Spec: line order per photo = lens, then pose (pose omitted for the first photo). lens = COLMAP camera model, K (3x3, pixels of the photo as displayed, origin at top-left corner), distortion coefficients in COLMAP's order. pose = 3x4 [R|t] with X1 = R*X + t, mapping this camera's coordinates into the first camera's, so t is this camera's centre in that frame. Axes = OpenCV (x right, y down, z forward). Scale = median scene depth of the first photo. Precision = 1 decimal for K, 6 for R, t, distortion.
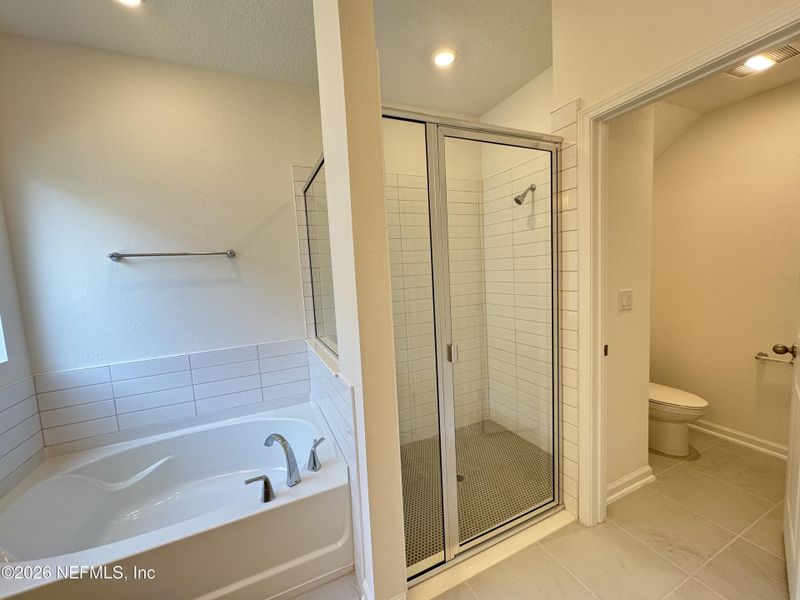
lens RADIAL K [[319.8, 0, 400.0], [0, 319.8, 300.0], [0, 0, 1]] dist [-0.001835, -0.000115]
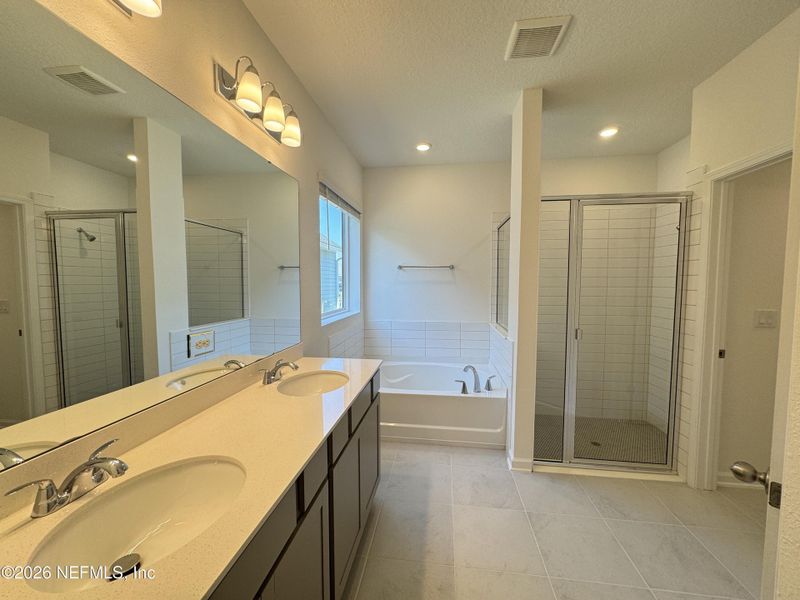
lens RADIAL K [[319.8, 0, 400.0], [0, 319.8, 300.0], [0, 0, 1]] dist [-0.001835, -0.000115]
pose [[0.841638, 0.087464, -0.532912, 0.224574], [-0.096902, 0.995241, 0.010304, 0.055753], [0.531277, 0.042968, 0.846108, -0.791036]]
